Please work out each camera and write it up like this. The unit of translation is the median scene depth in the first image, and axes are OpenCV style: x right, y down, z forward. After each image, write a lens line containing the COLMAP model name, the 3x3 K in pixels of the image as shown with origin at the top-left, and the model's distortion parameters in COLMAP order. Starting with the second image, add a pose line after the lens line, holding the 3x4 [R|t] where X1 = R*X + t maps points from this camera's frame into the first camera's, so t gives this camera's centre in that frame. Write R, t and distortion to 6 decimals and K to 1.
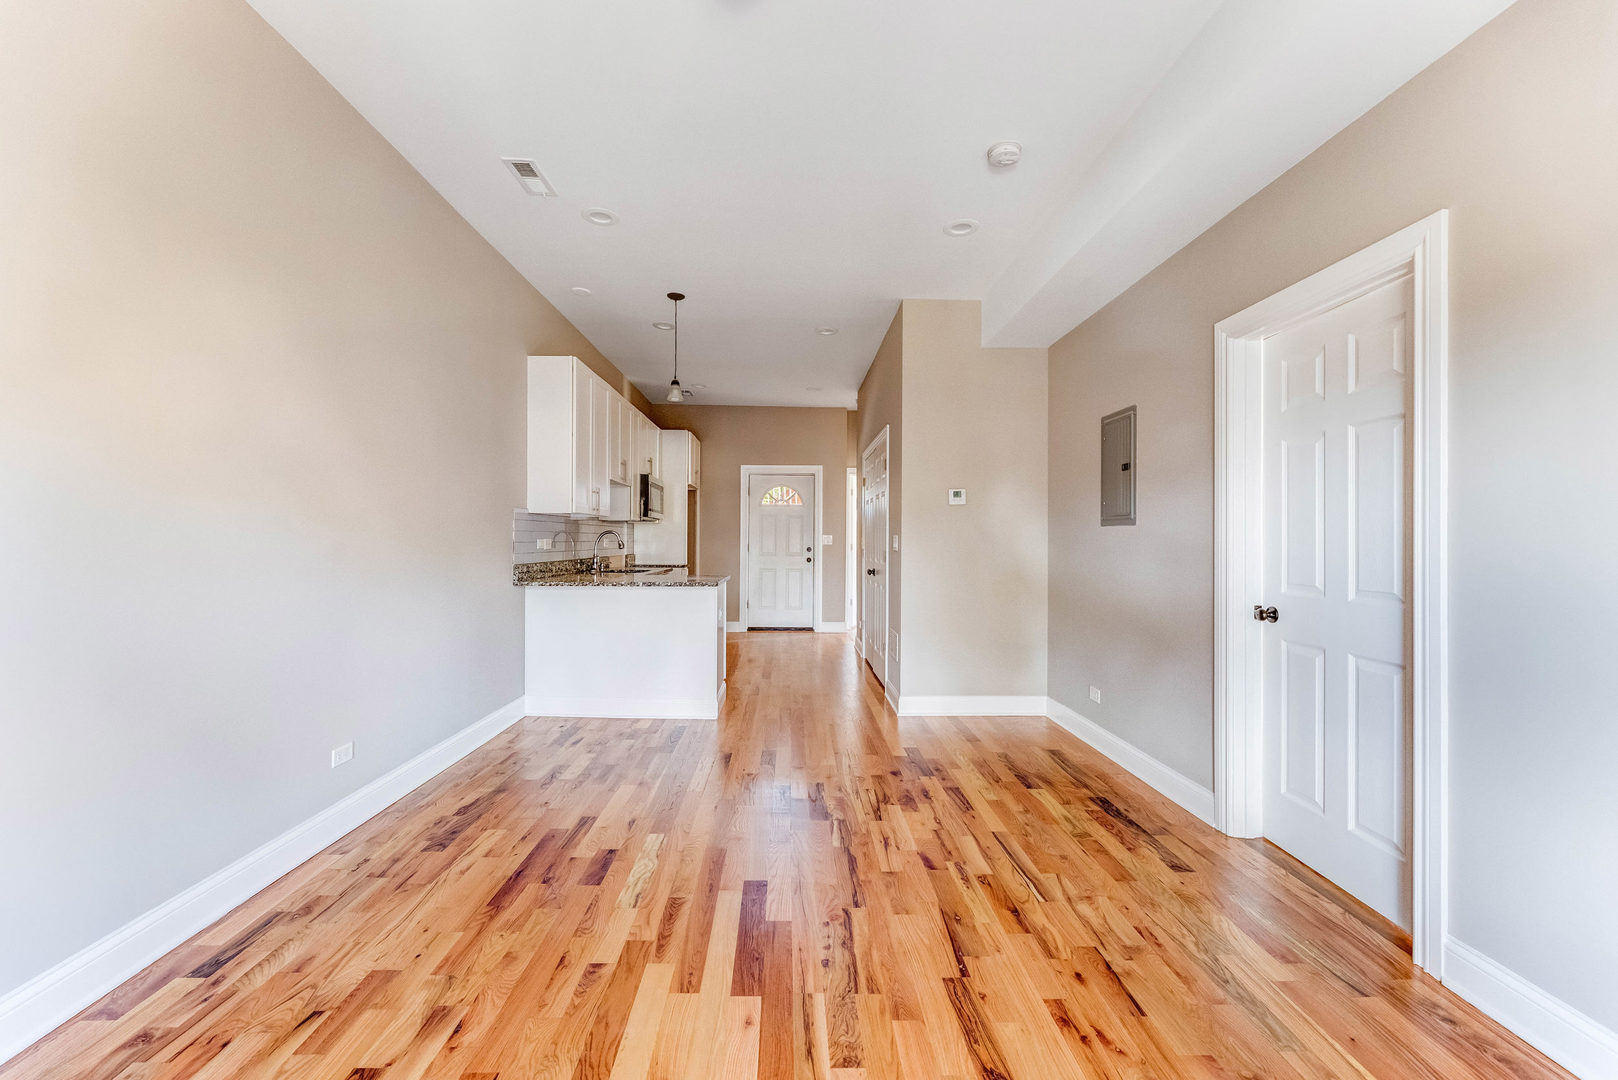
lens RADIAL K [[651.2, 0, 805.5], [0, 651.2, 539.3], [0, 0, 1]] dist [0.003466, 0.000517]
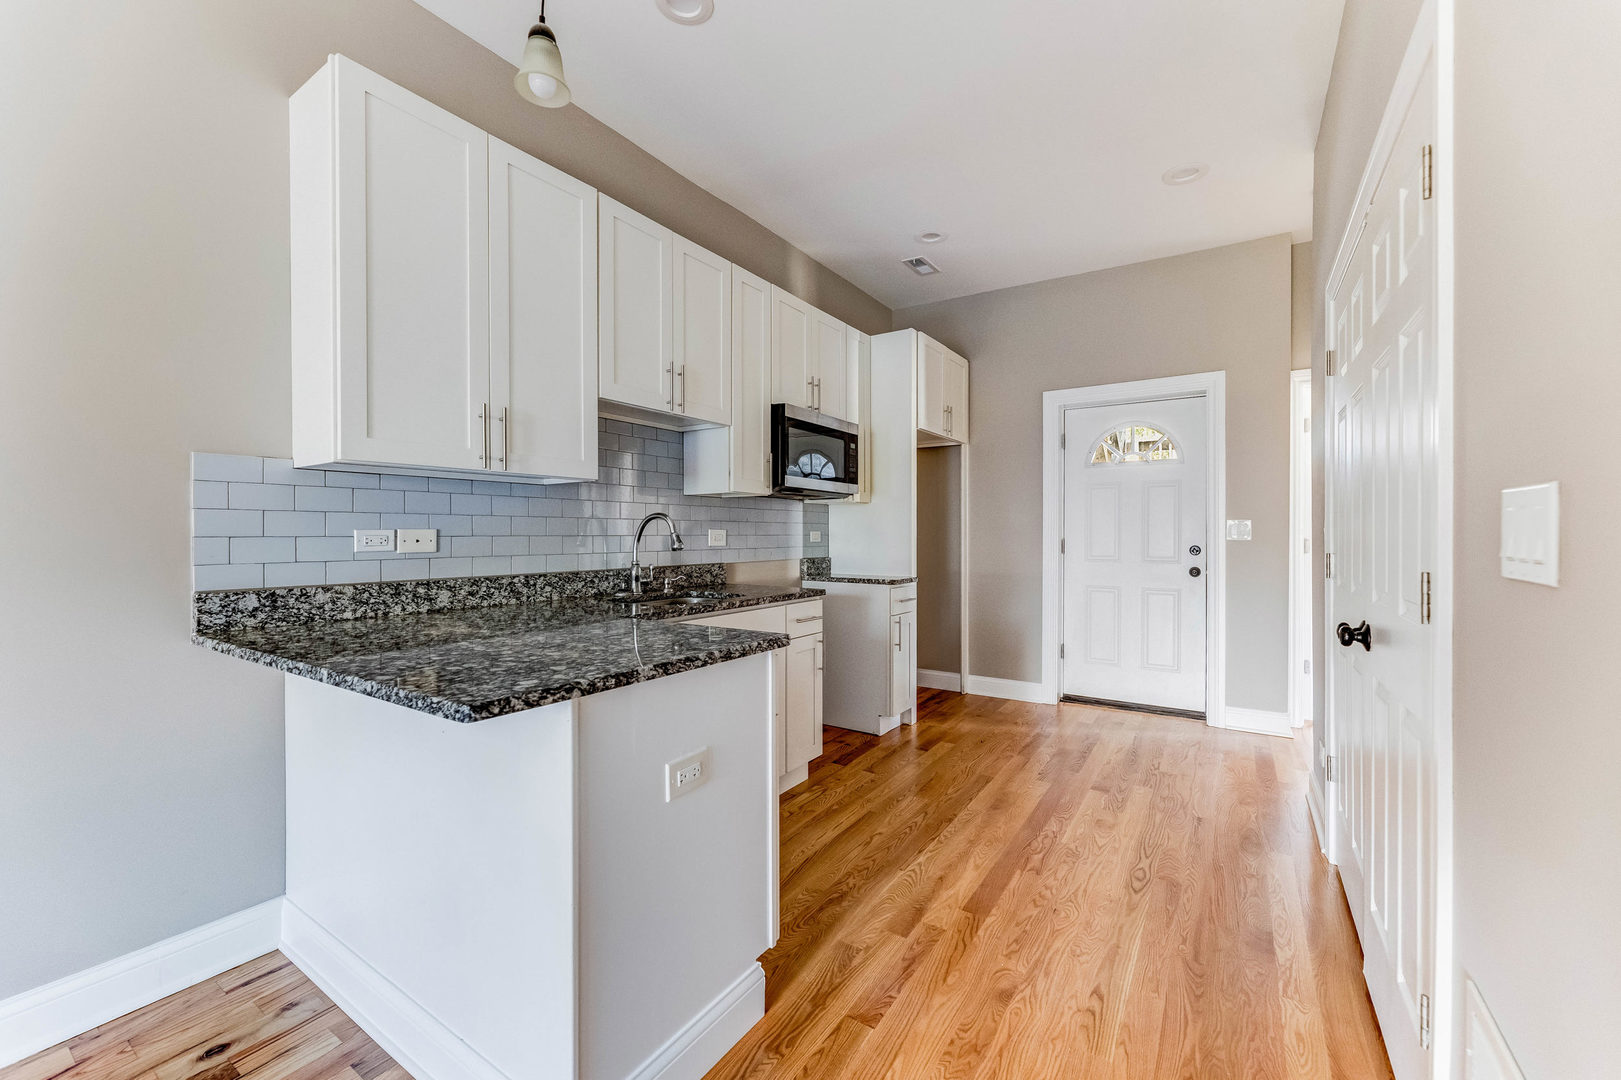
lens RADIAL K [[652.4, 0, 808.9], [0, 652.4, 535.2], [0, 0, 1]] dist [0.003466, 0.000517]
pose [[0.820251, -0.005045, -0.571982, 0.138338], [0.005791, 0.999983, -0.000515, 0.008227], [0.571975, -0.002890, 0.820266, 1.245621]]
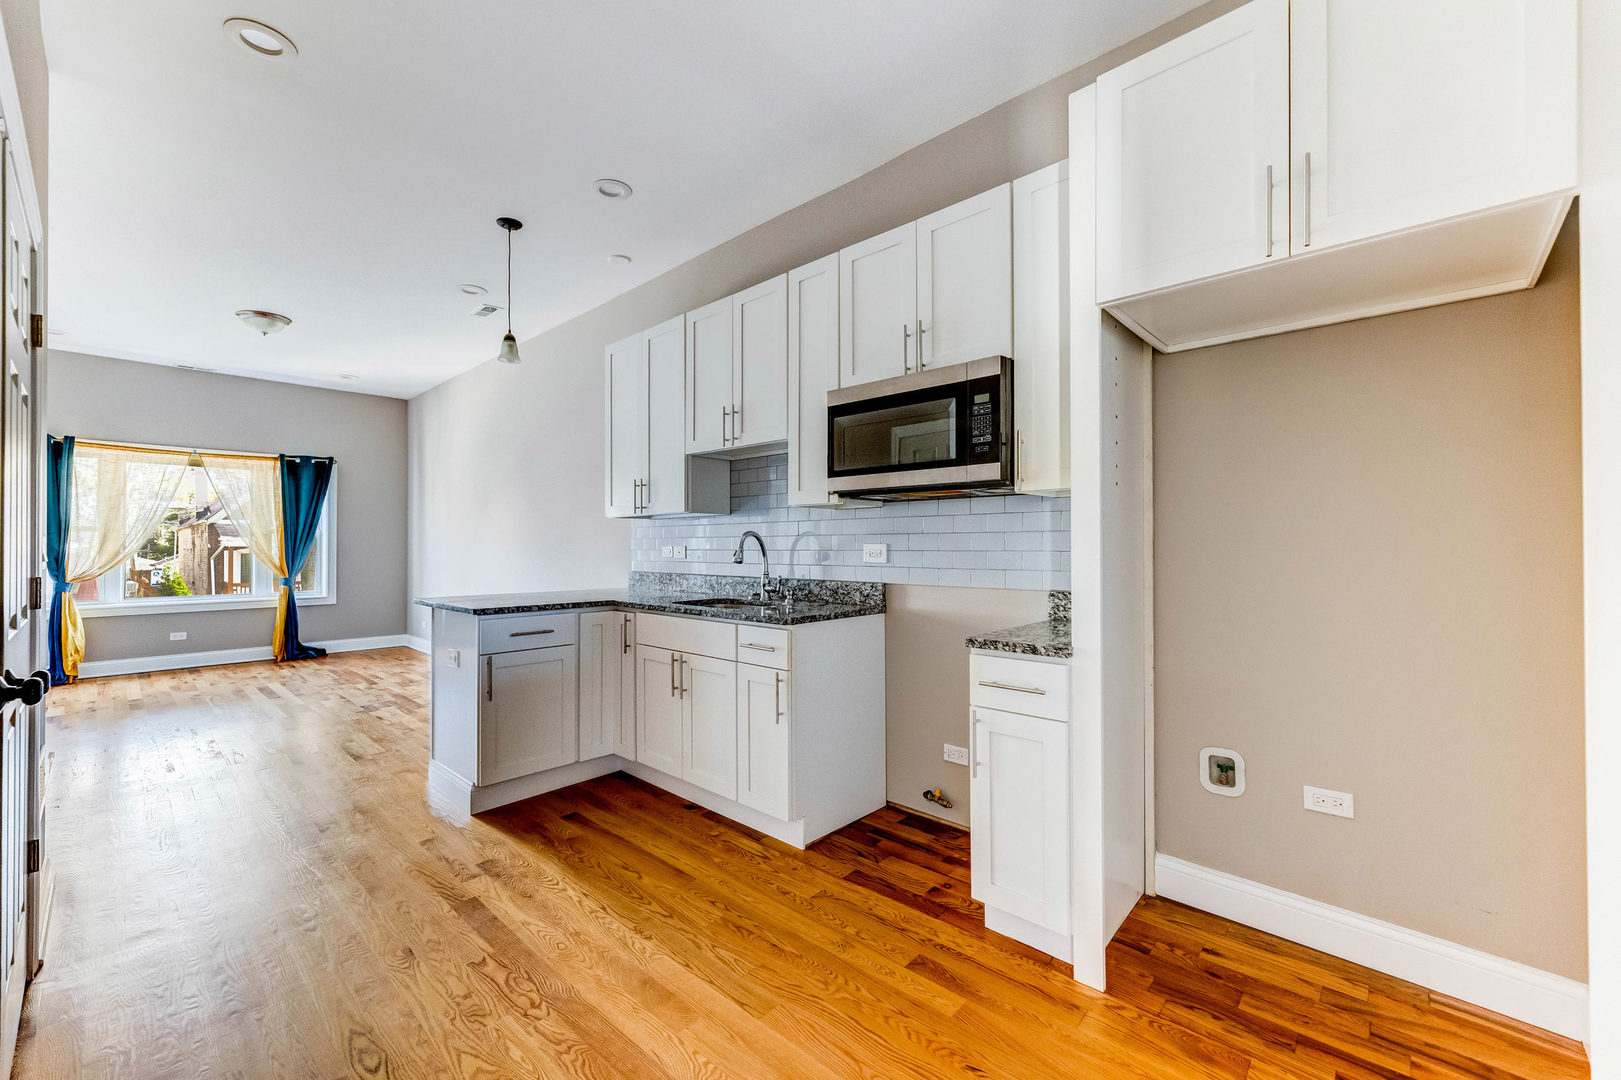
lens RADIAL K [[652.4, 0, 802.3], [0, 652.4, 543.5], [0, 0, 1]] dist [0.003466, 0.000517]
pose [[-0.704063, -0.007127, -0.710102, 0.145731], [-0.001431, 0.999962, -0.008617, 0.004809], [0.710136, -0.005051, -0.704046, 2.706339]]
